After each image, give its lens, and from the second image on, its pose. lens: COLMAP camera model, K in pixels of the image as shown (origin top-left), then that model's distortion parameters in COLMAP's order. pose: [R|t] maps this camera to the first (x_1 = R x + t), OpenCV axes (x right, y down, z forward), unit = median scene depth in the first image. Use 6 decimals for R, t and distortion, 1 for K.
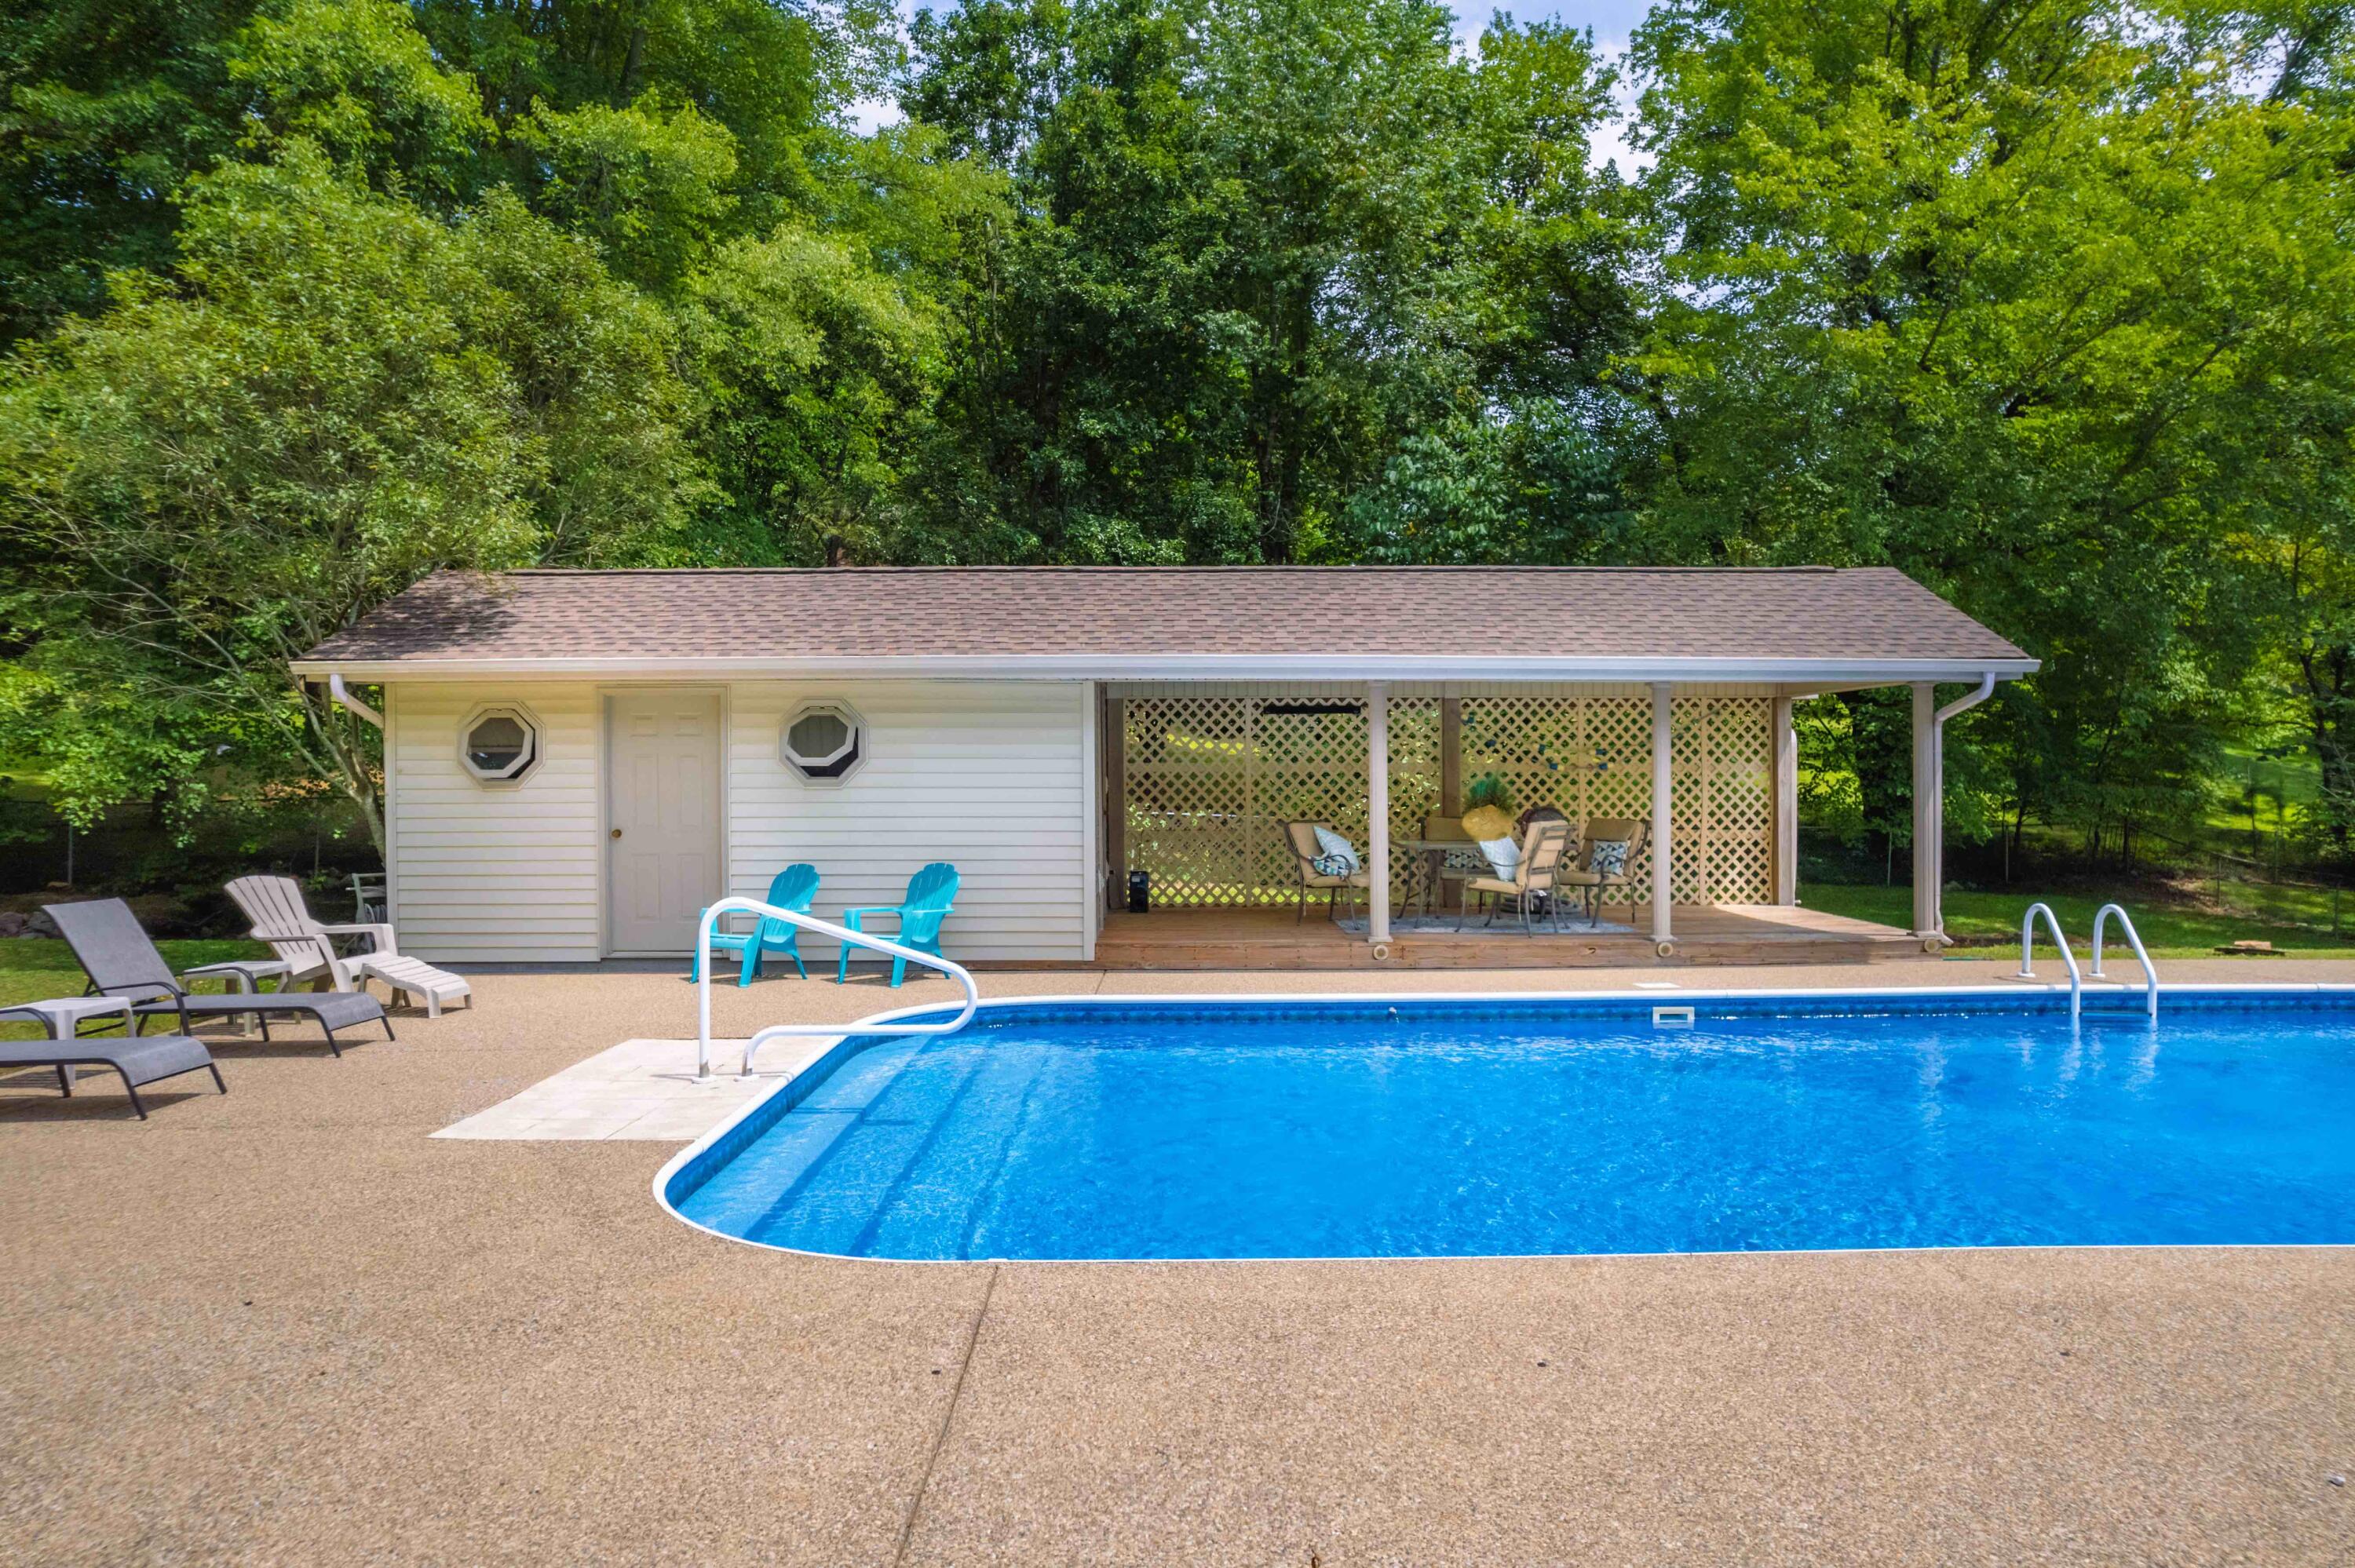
lens RADIAL K [[1504.5, 0, 1170.8], [0, 1504.5, 801.1], [0, 0, 1]] dist [-0.085228, 0.077564]
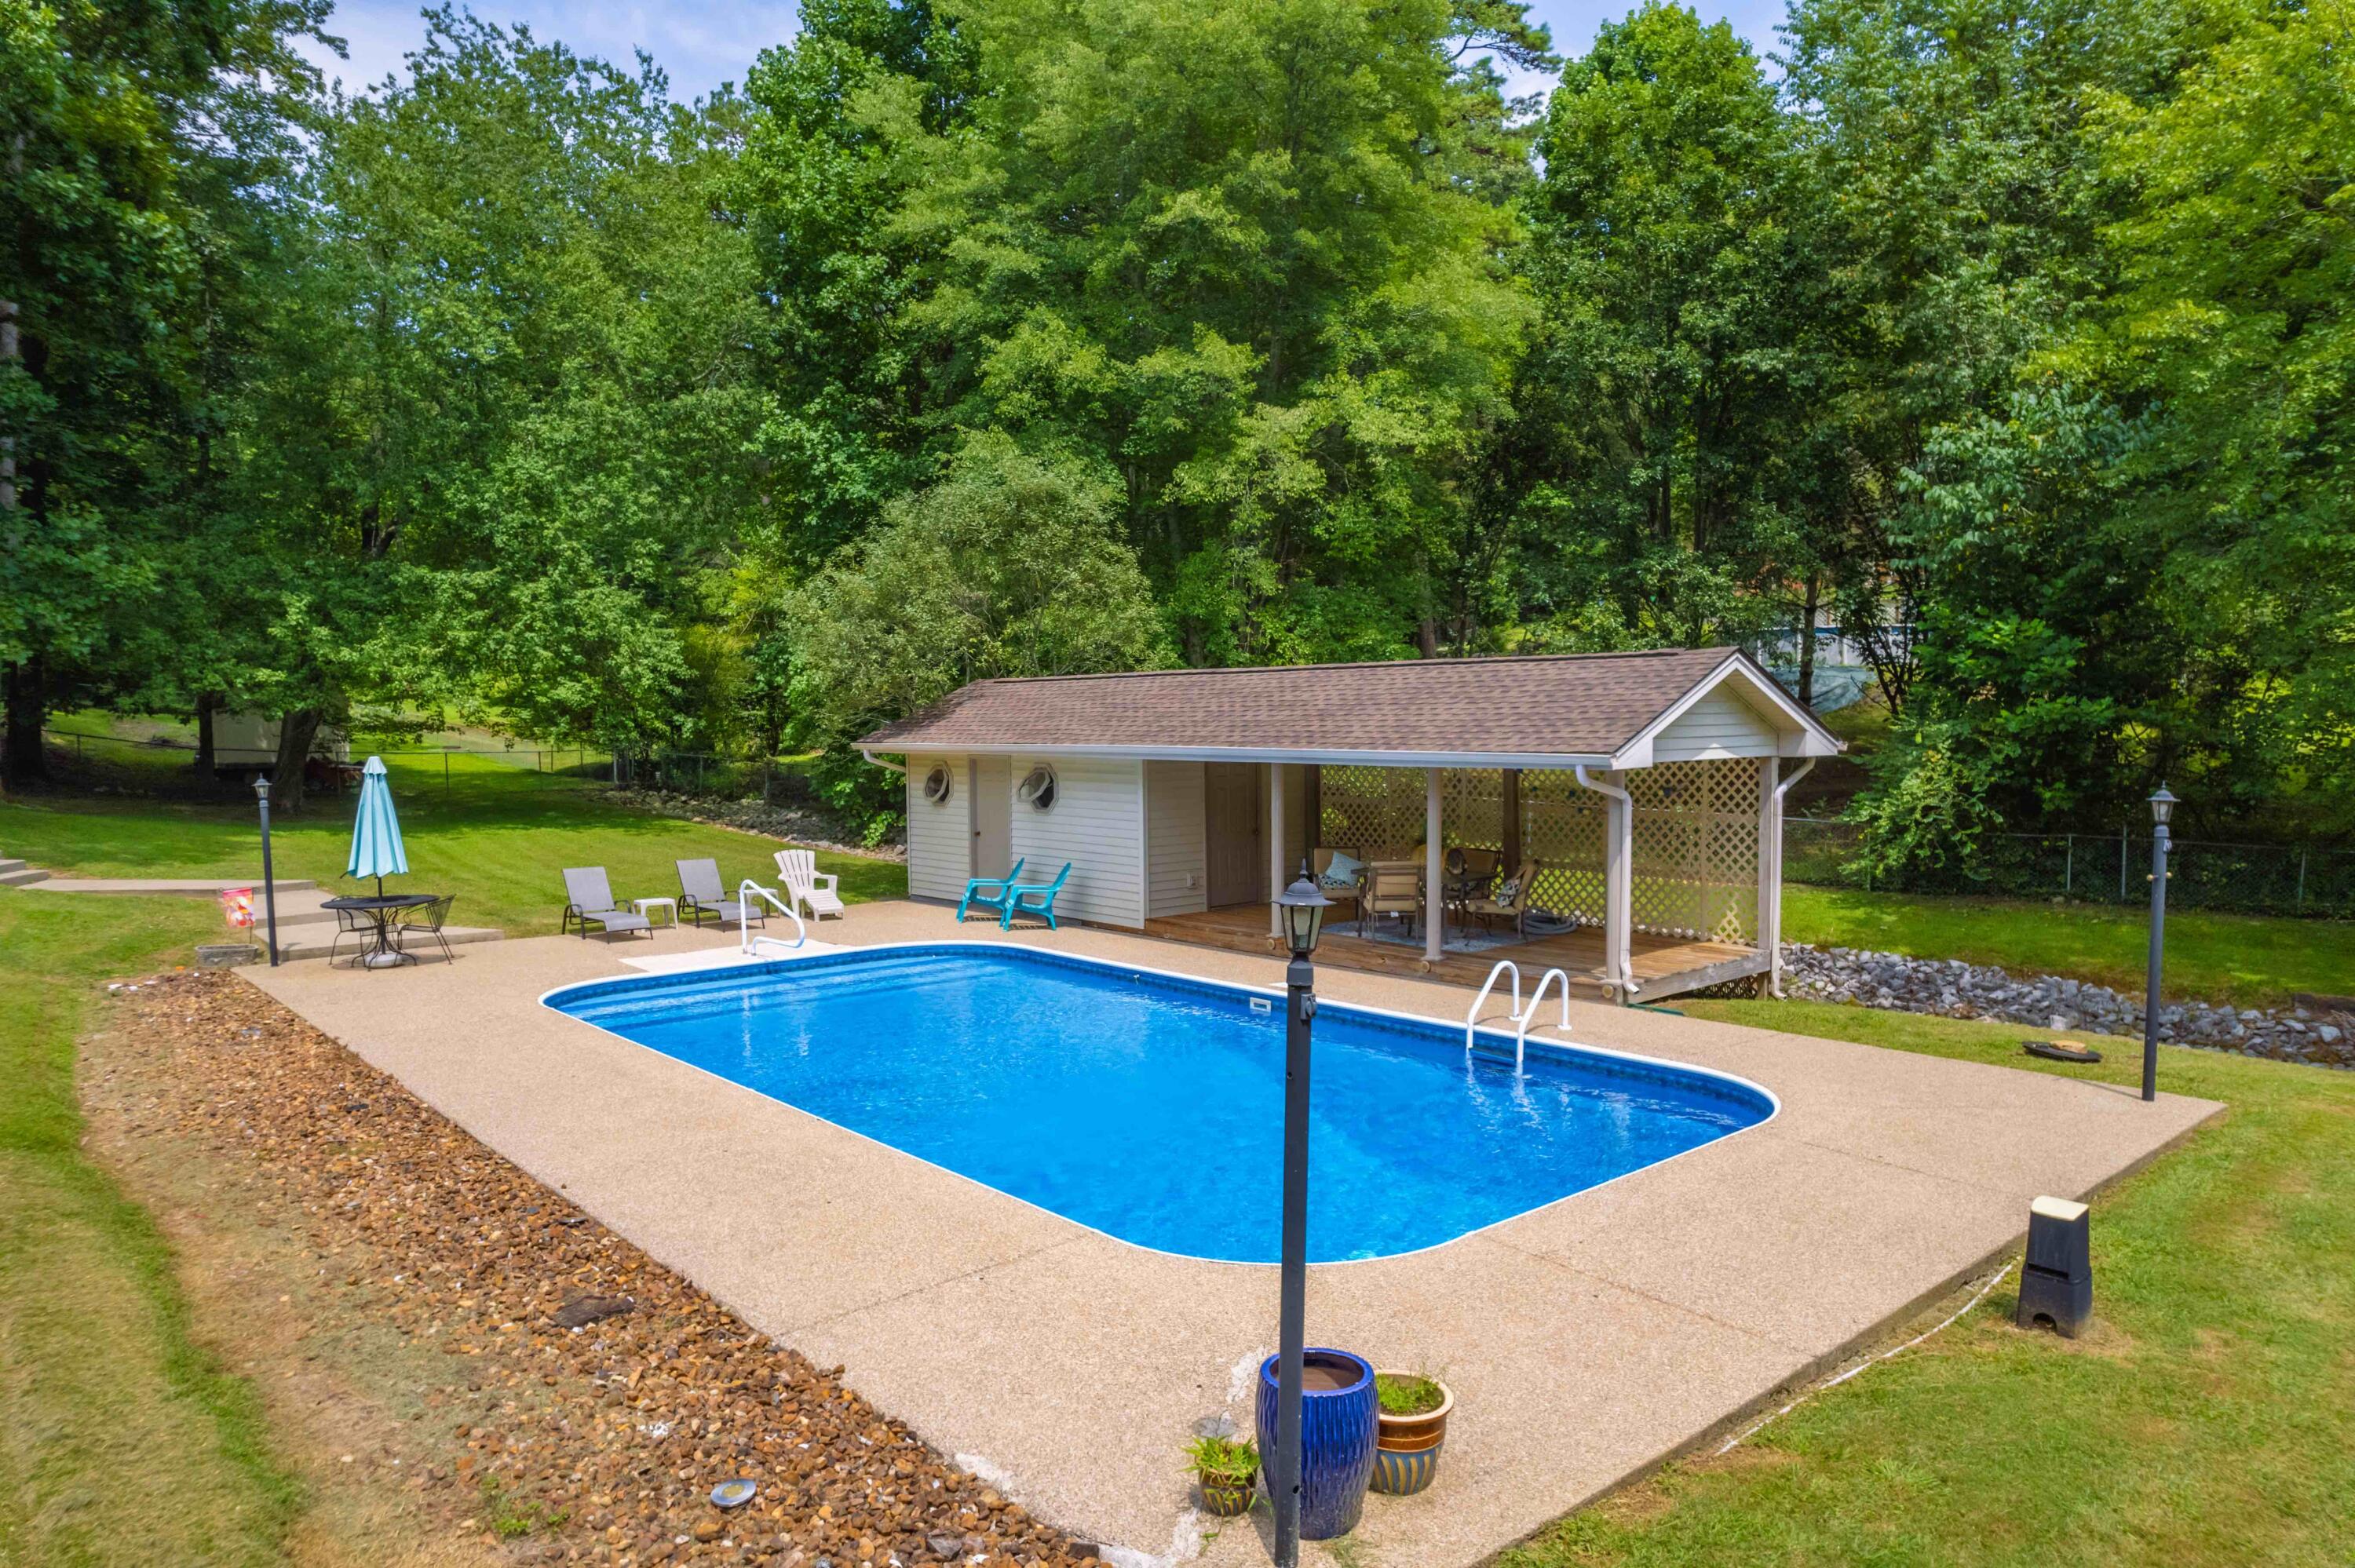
lens RADIAL K [[1504.5, 0, 1170.8], [0, 1504.5, 801.1], [0, 0, 1]] dist [-0.085228, 0.077564]
pose [[0.659318, 0.039501, -0.750826, 0.931675], [-0.003692, 0.998777, 0.049304, -0.088207], [0.751855, -0.029735, 0.658657, -0.029671]]
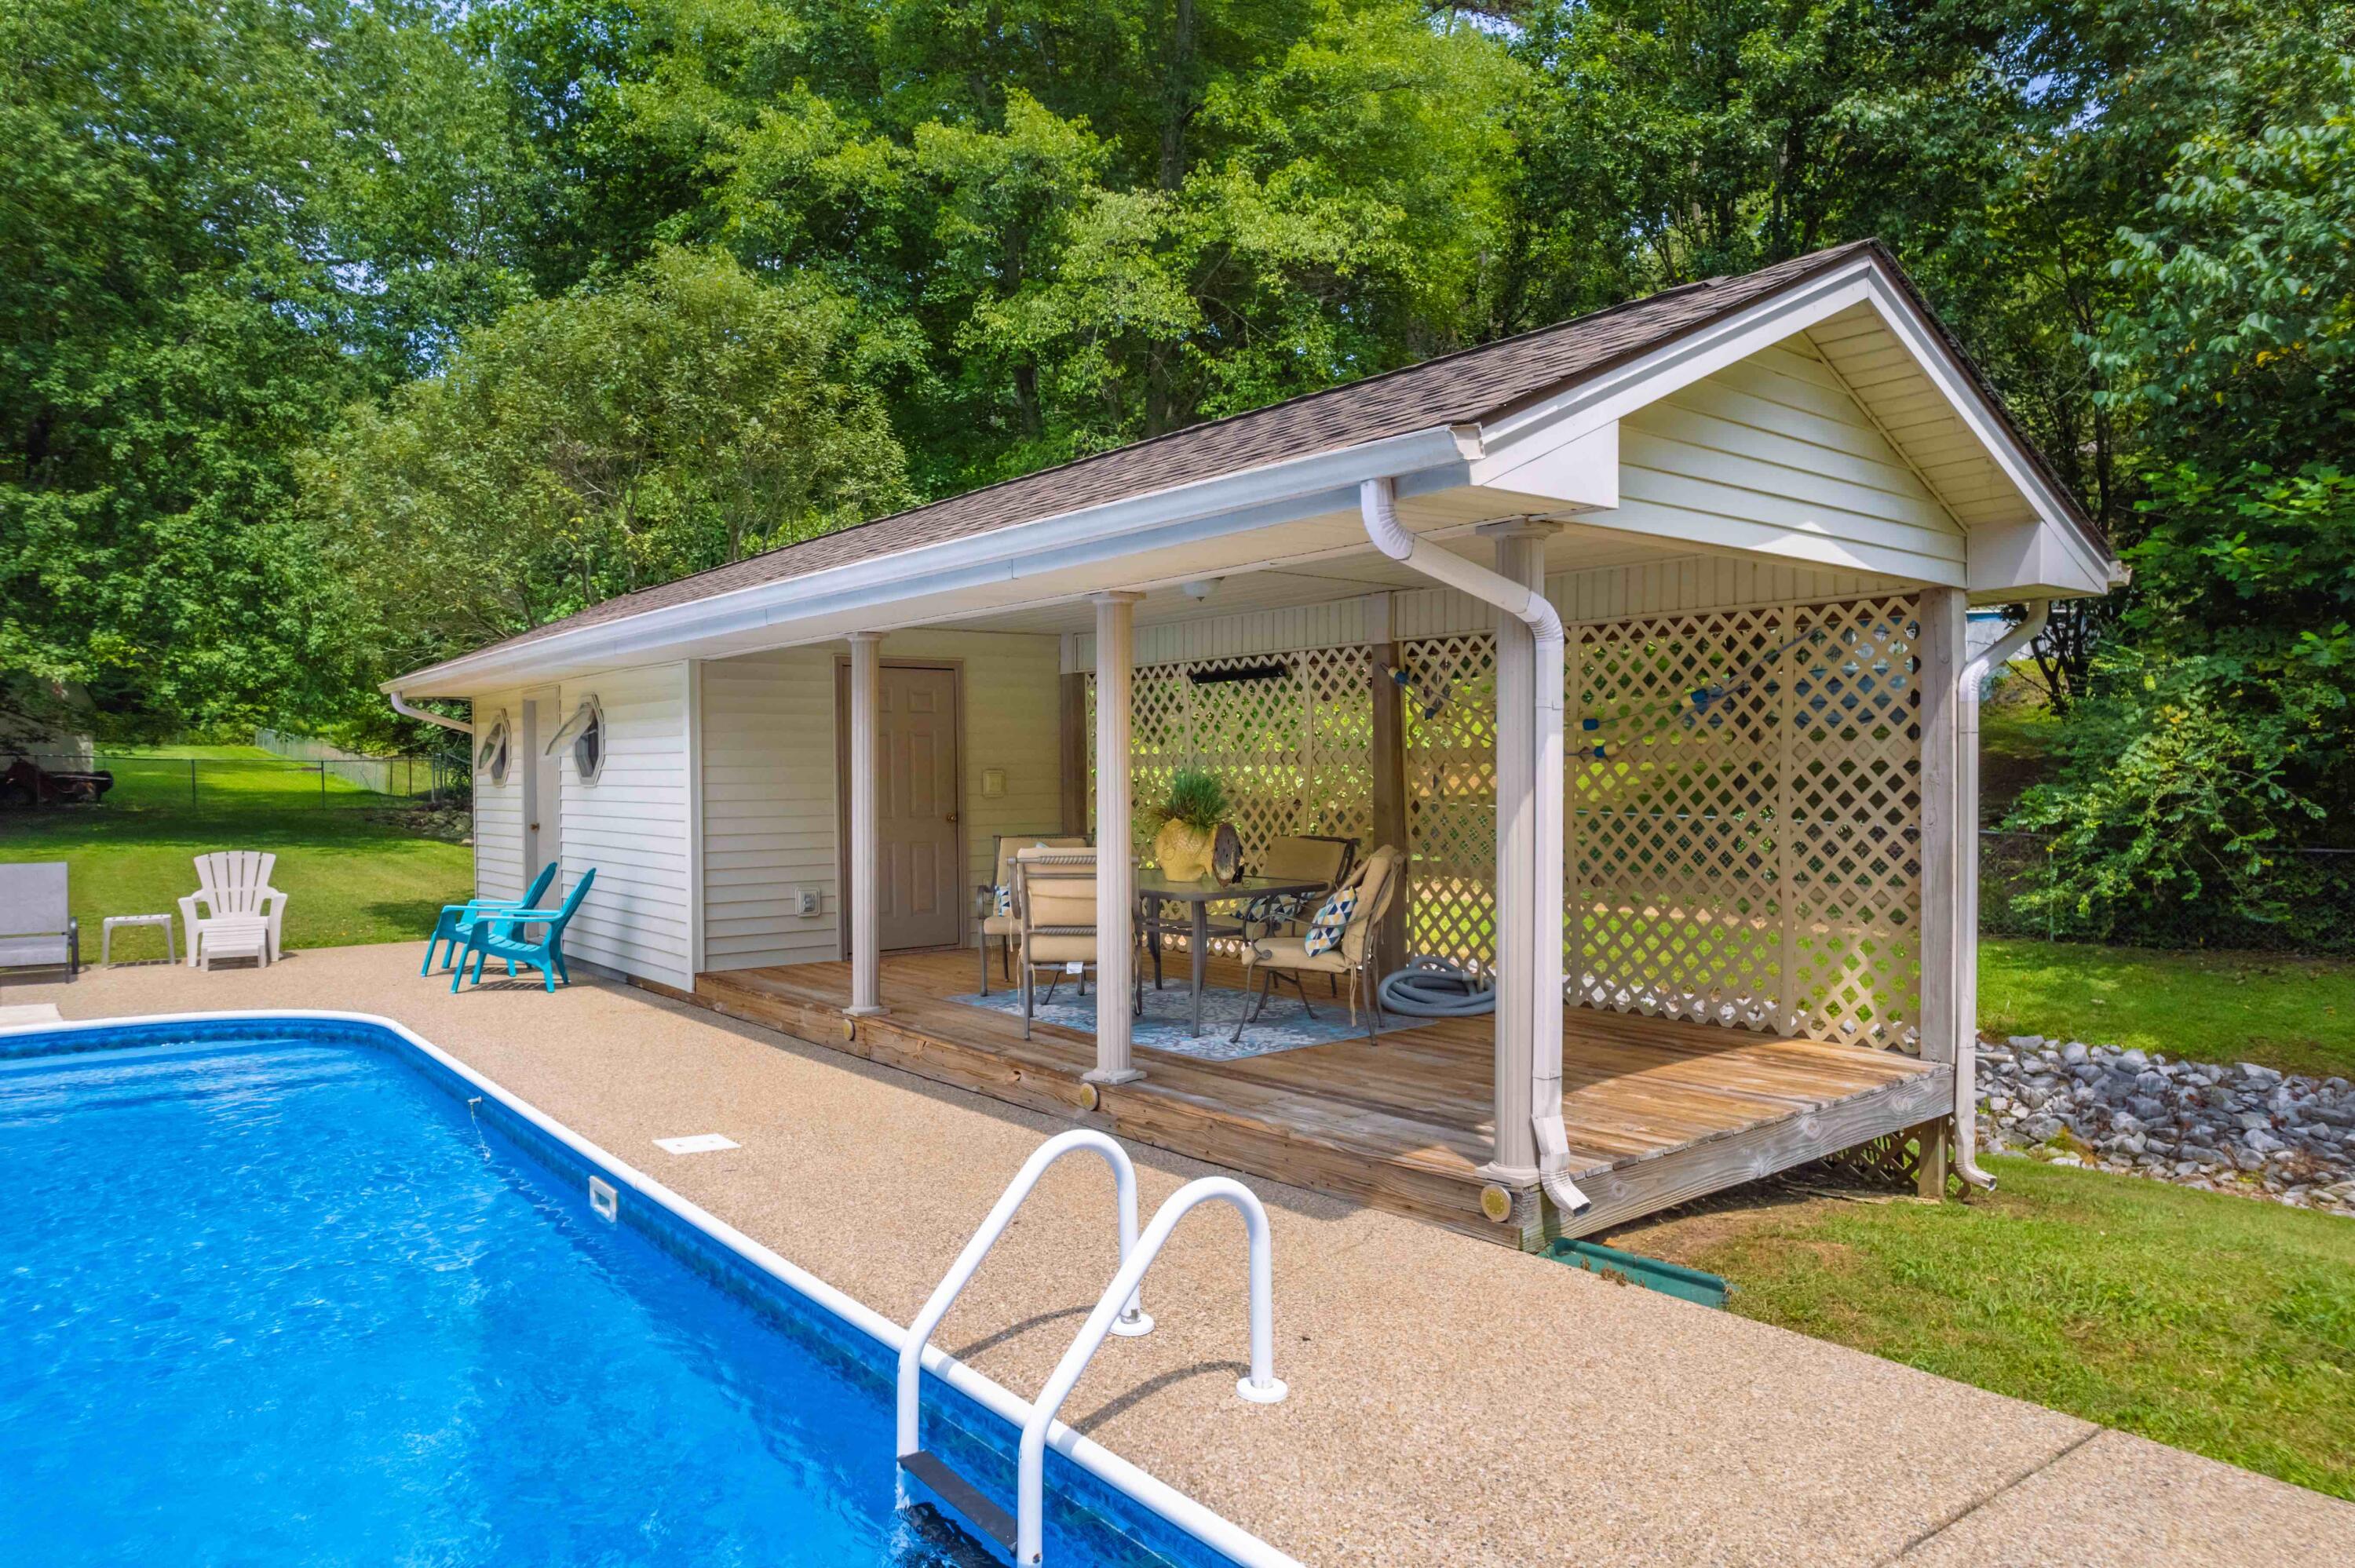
lens RADIAL K [[1504.5, 0, 1170.8], [0, 1504.5, 801.1], [0, 0, 1]] dist [-0.085228, 0.077564]
pose [[0.622517, 0.013720, -0.782486, 0.612184], [-0.007572, 0.999905, 0.011507, -0.010417], [0.782569, -0.001238, 0.622562, 0.546432]]
